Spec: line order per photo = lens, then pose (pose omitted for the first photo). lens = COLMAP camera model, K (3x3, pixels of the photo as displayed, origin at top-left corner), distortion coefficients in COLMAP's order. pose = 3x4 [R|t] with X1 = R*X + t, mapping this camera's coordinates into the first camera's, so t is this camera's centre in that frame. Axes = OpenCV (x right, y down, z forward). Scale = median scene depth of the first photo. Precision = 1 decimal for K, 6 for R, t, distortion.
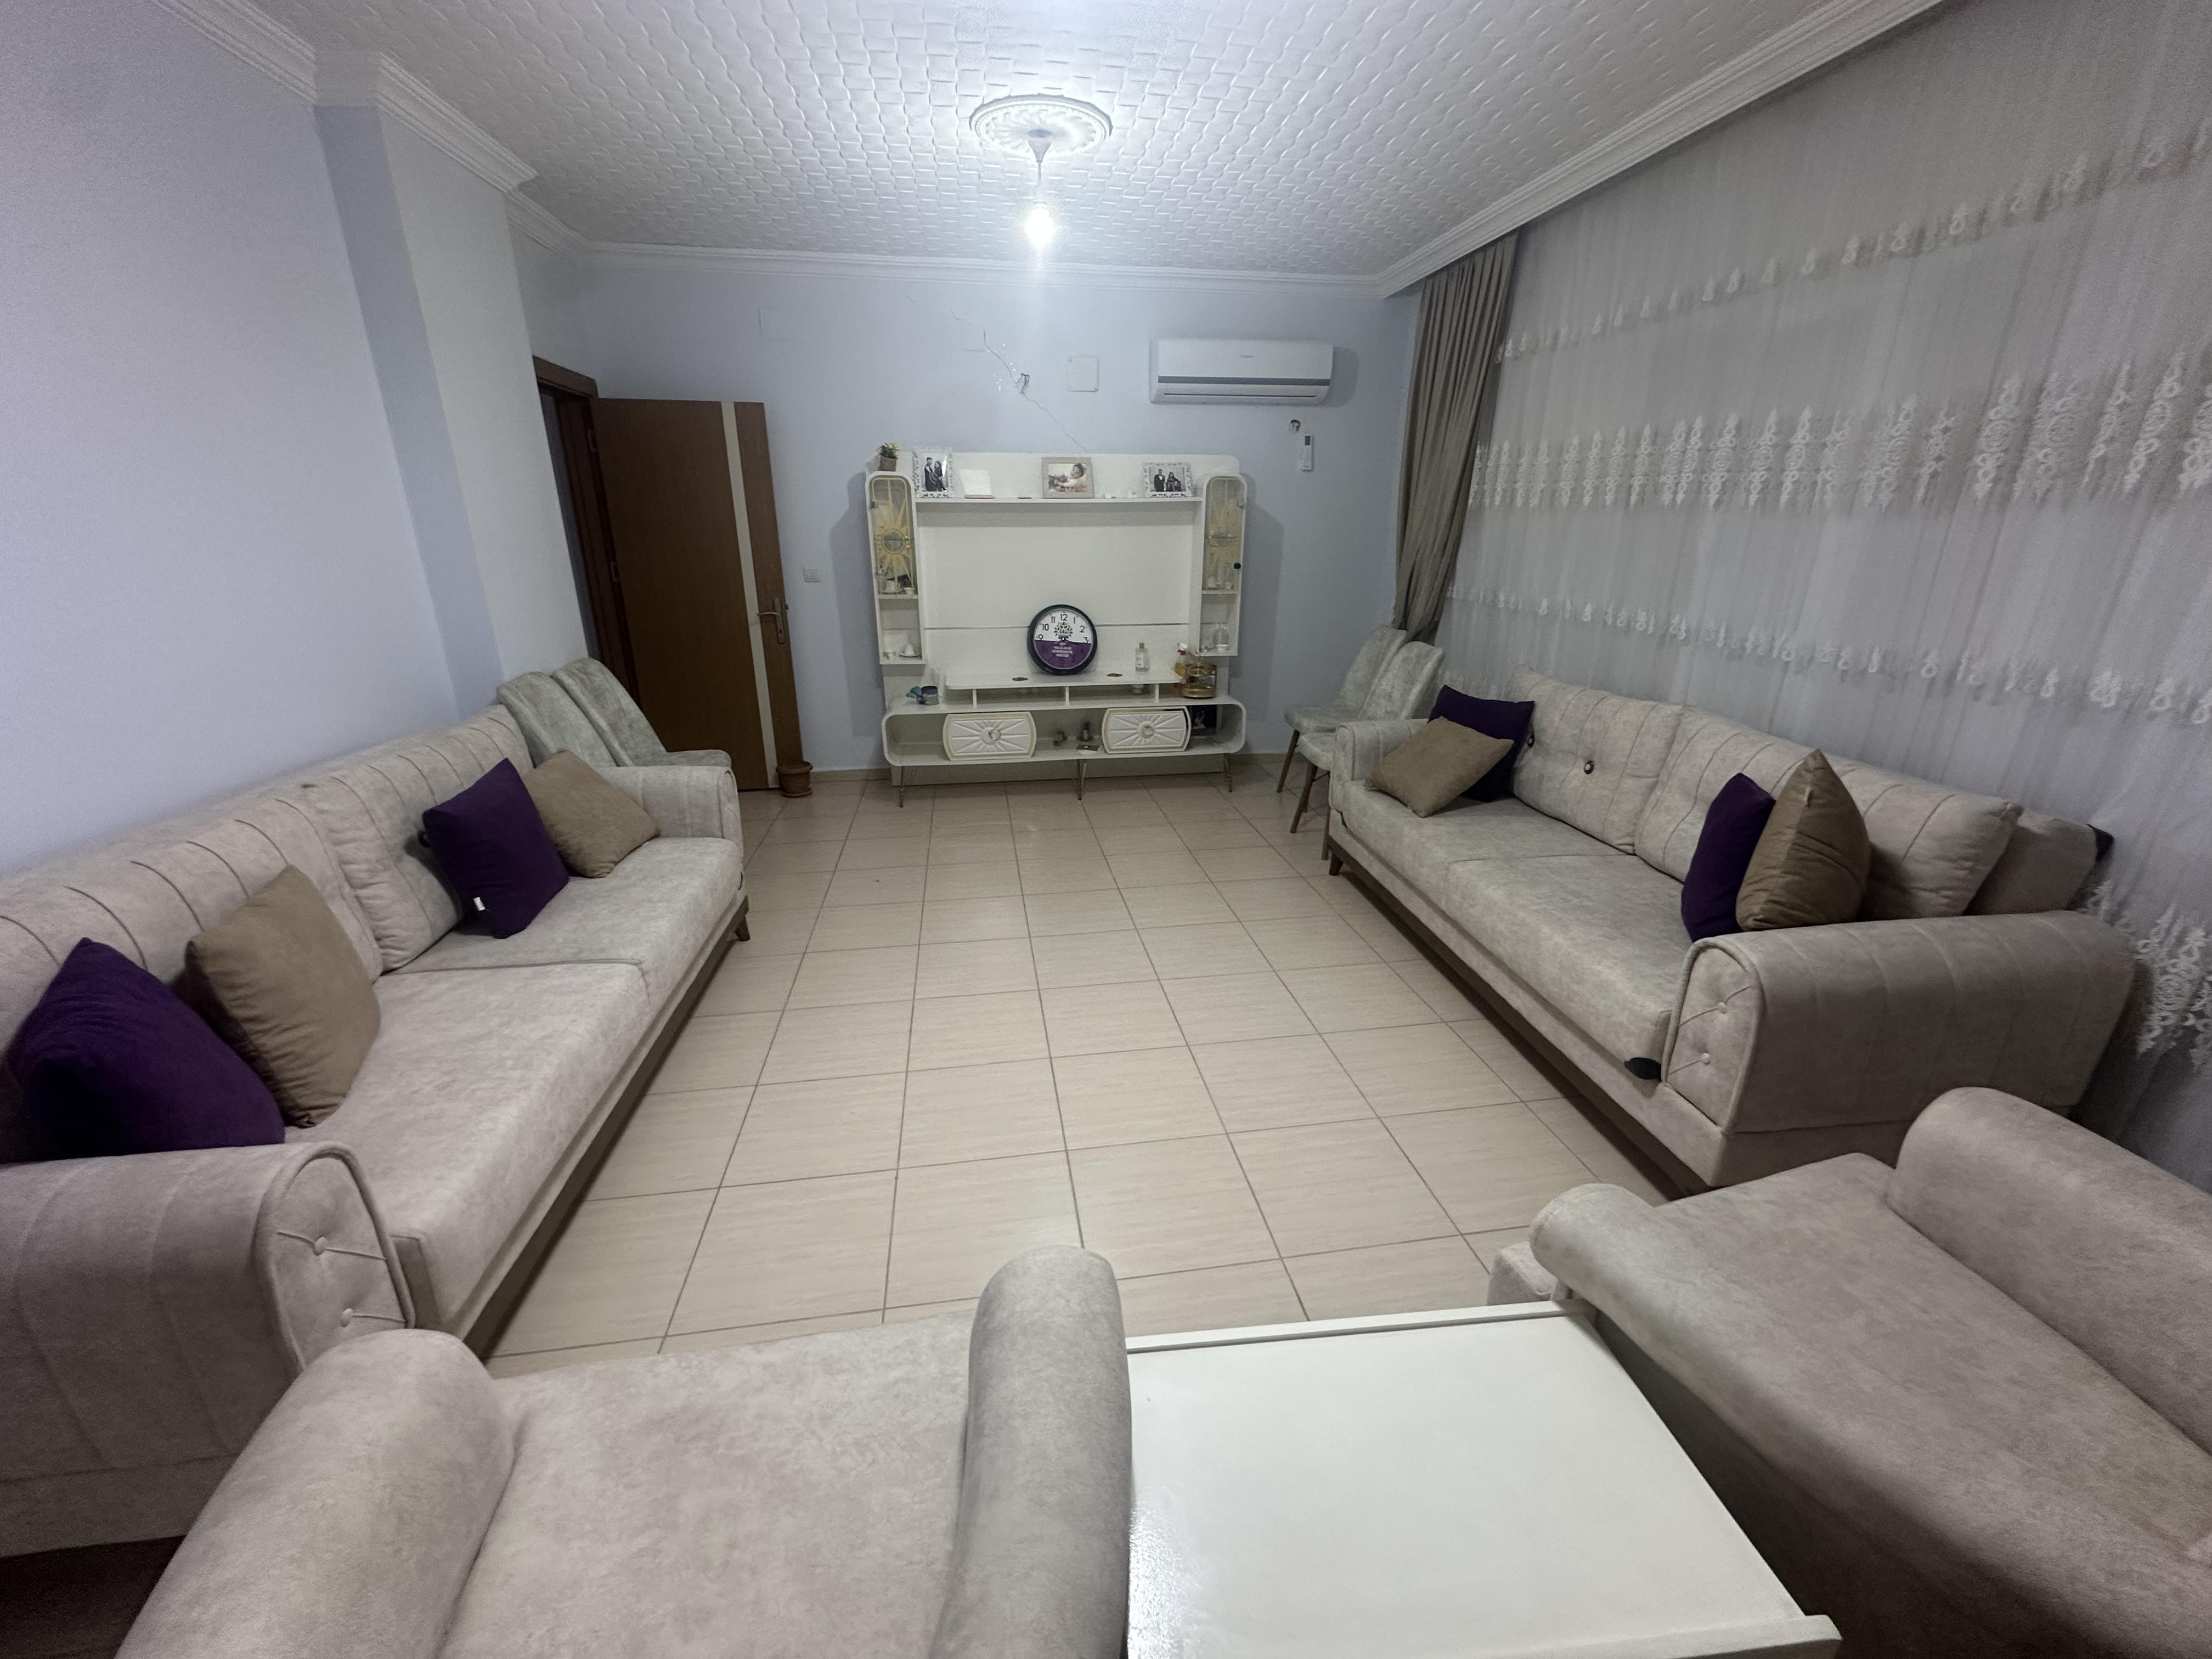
lens RADIAL K [[881.7, 0, 1102.6], [0, 881.7, 835.0], [0, 0, 1]] dist [-0.005706, 0.001390]
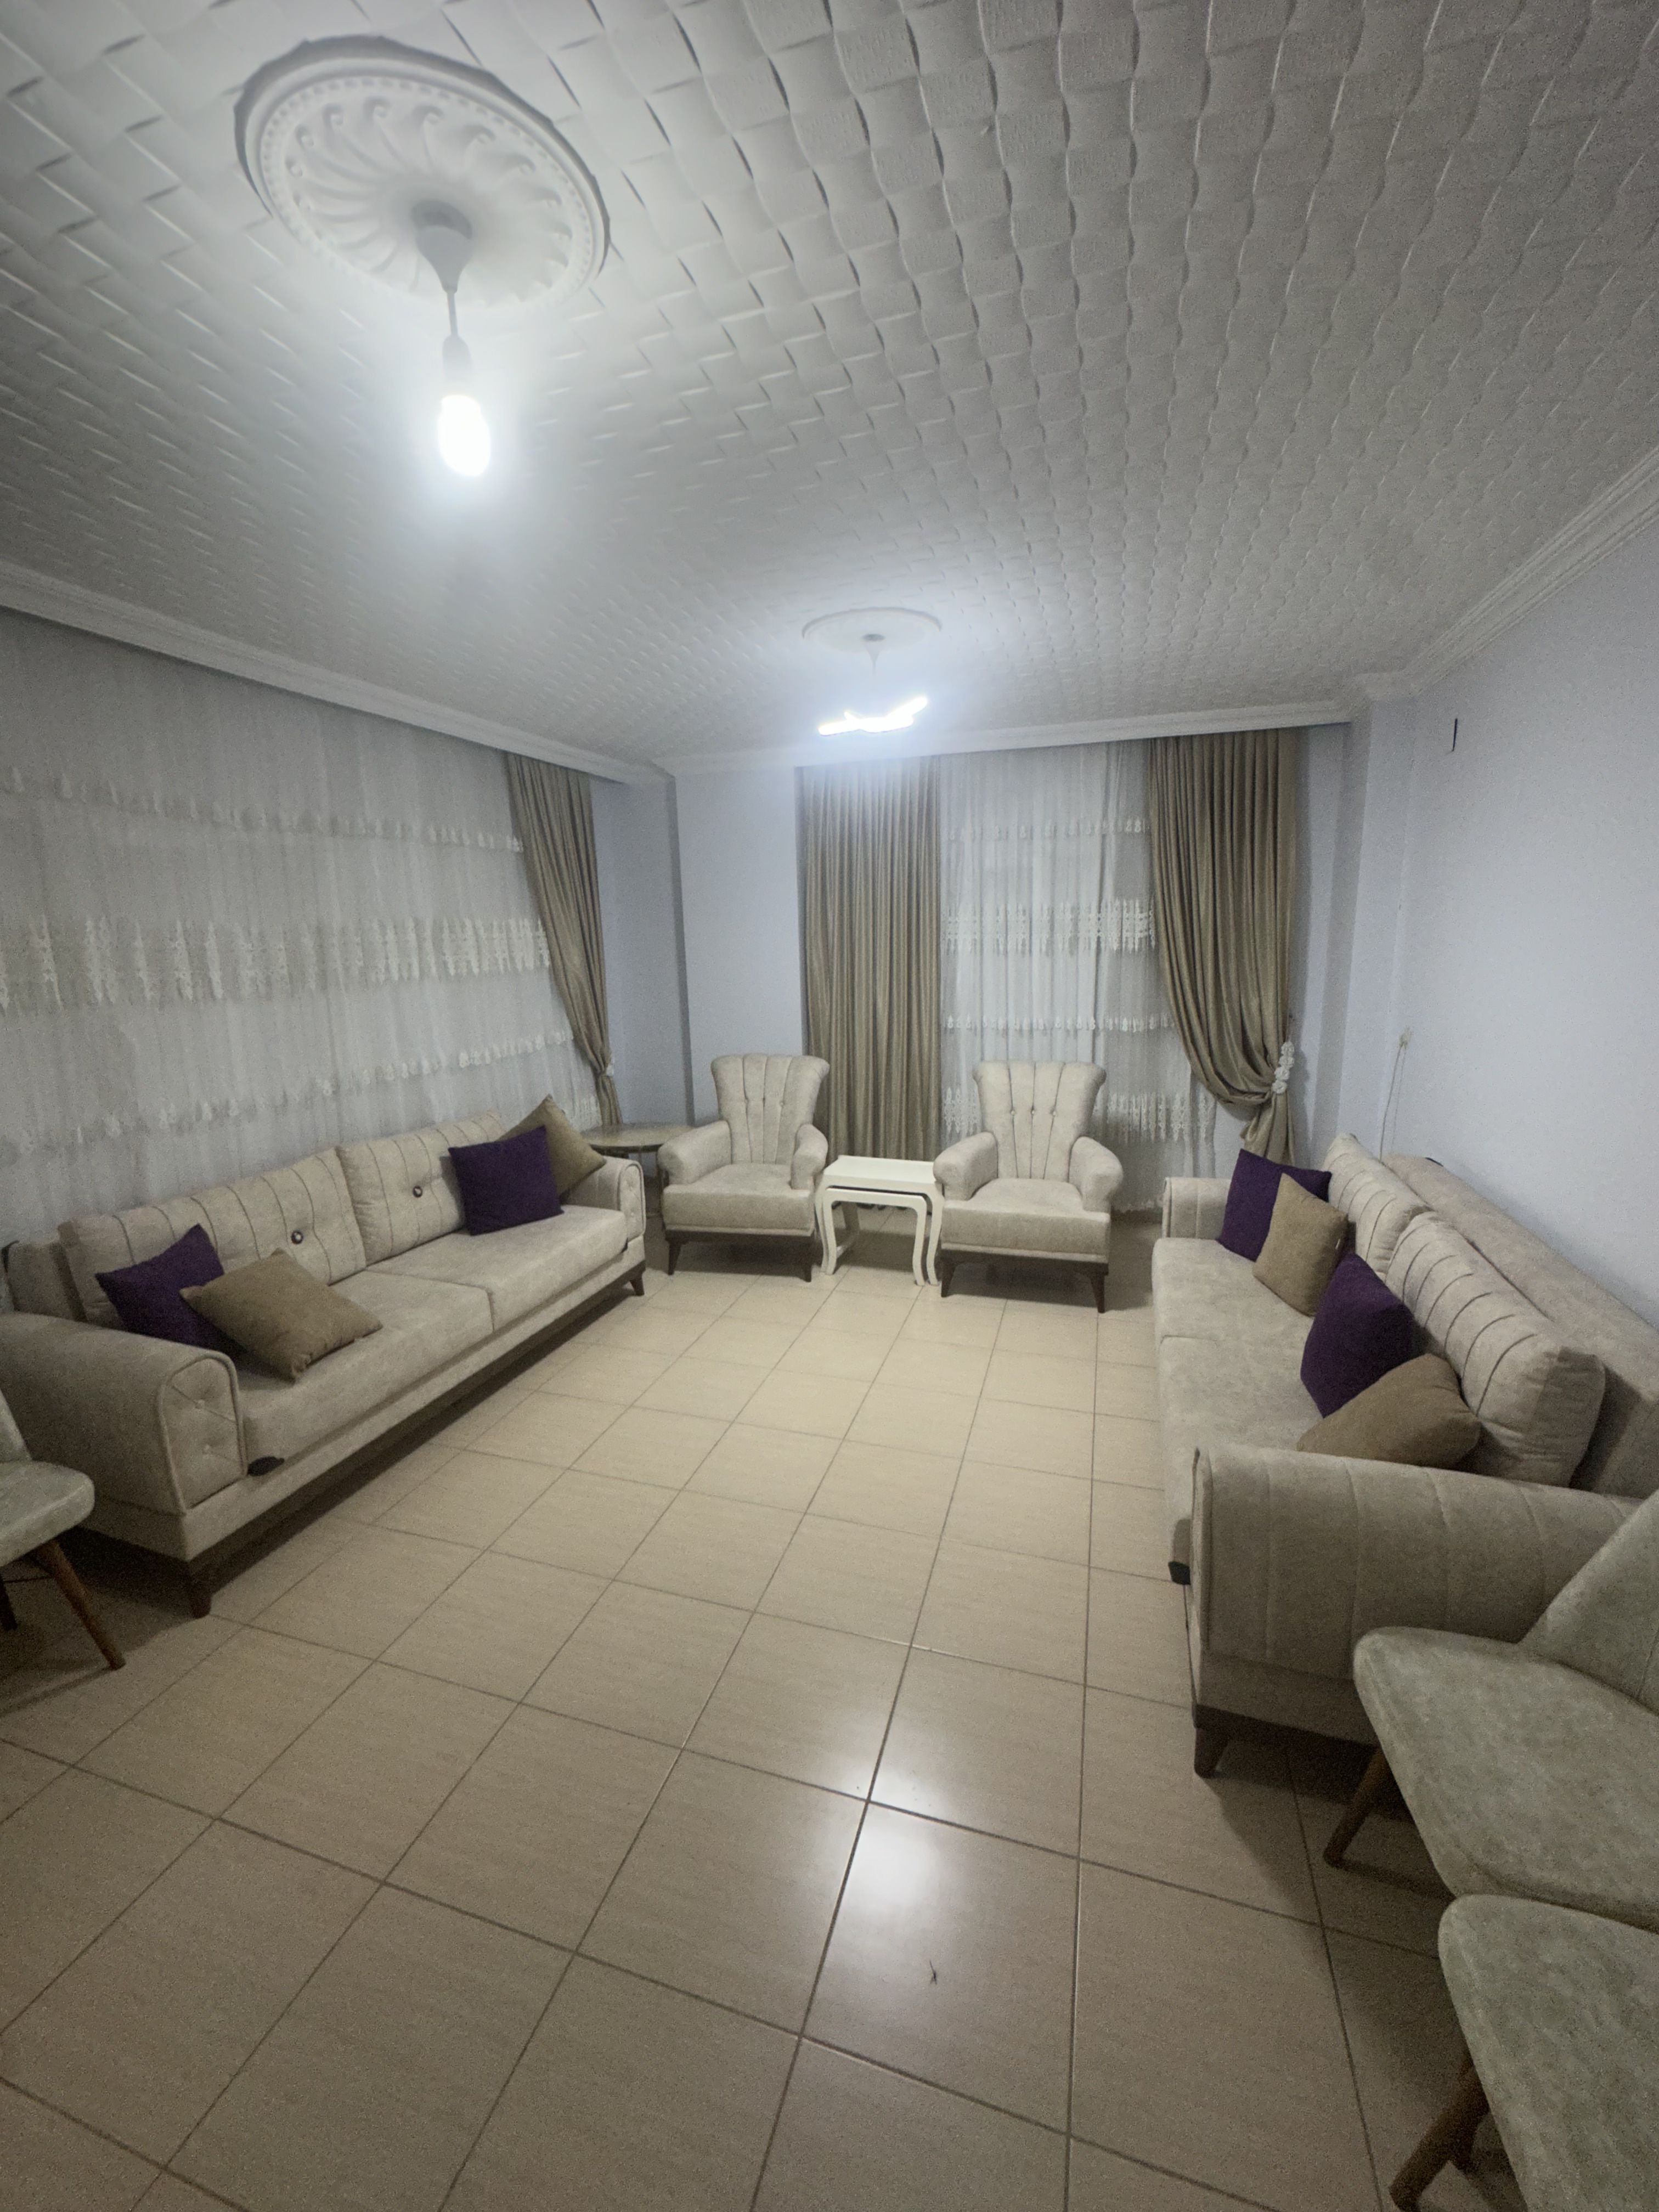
lens RADIAL K [[881.7, 0, 840.6], [0, 881.7, 1105.4], [0, 0, 1]] dist [-0.005706, 0.001390]
pose [[-0.904971, -0.073975, 0.418994, -0.448062], [0.149063, 0.867231, 0.475068, -0.602002], [-0.398508, 0.492379, -0.773792, 1.450040]]
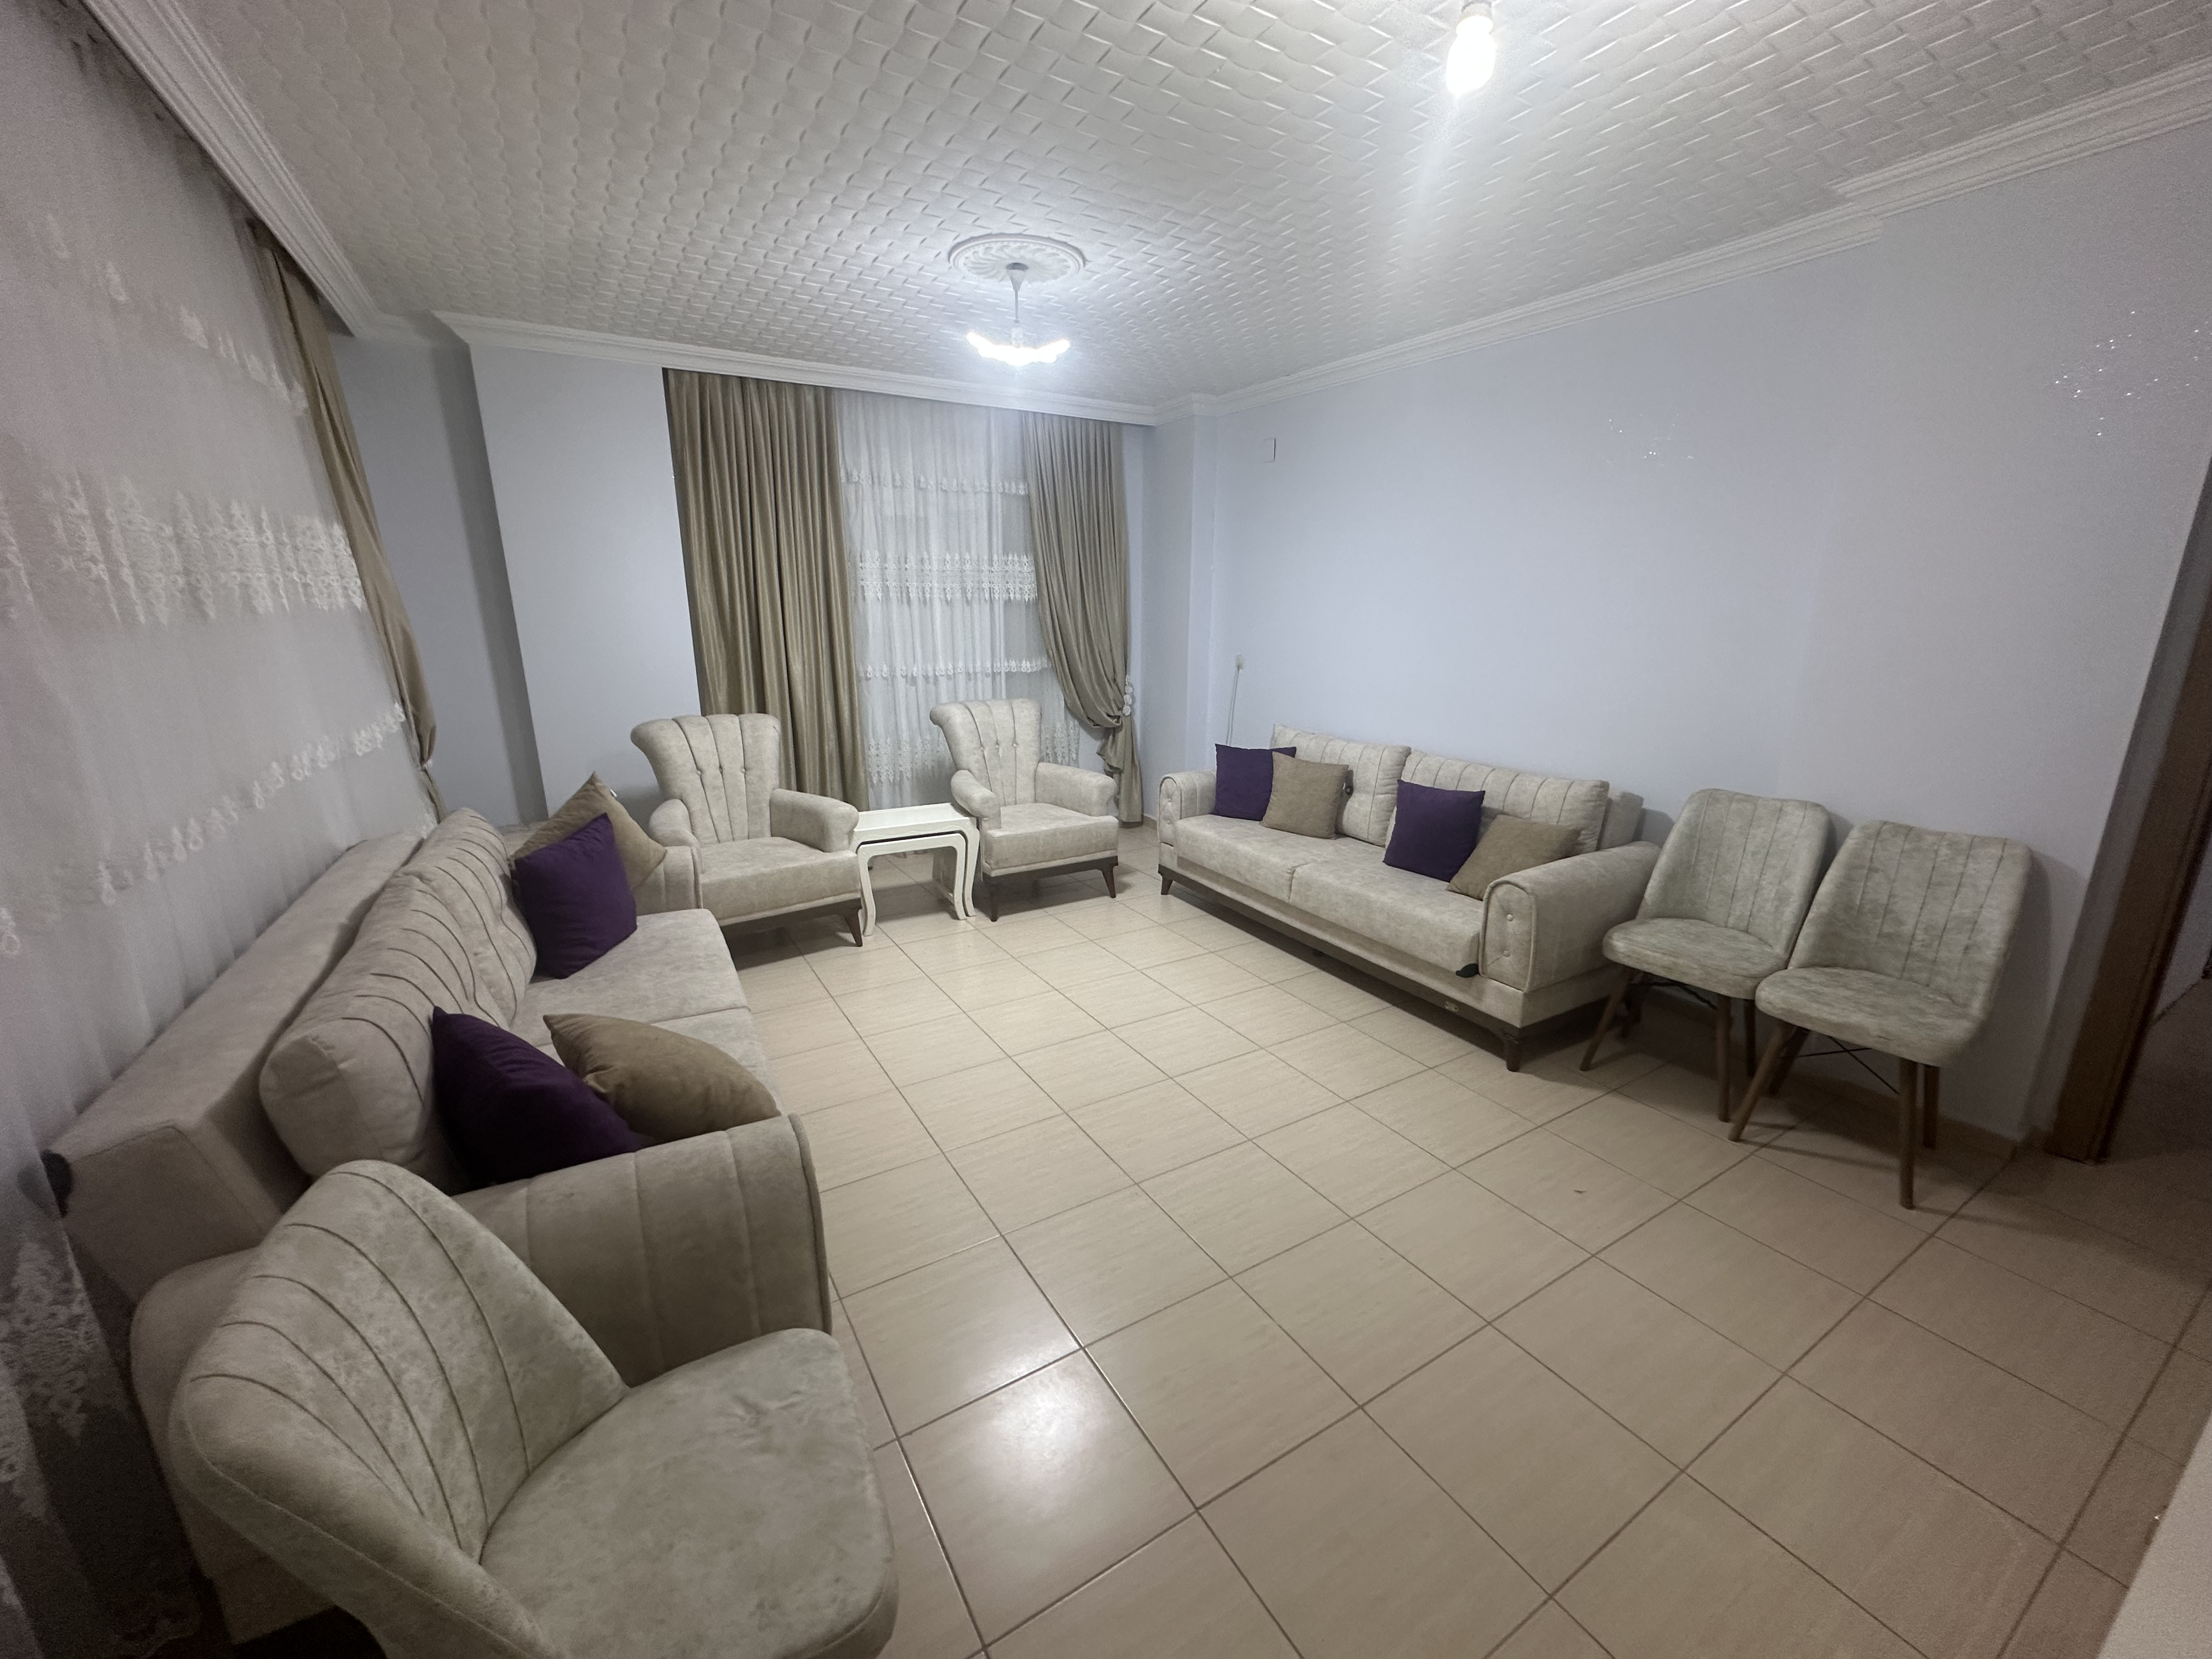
lens RADIAL K [[881.7, 0, 1101.0], [0, 881.7, 827.5], [0, 0, 1]] dist [-0.005706, 0.001390]
pose [[-0.923693, 0.086018, -0.373354, 0.349042], [-0.133197, 0.841593, 0.523431, -0.583411], [0.359236, 0.533219, -0.765916, 1.567535]]
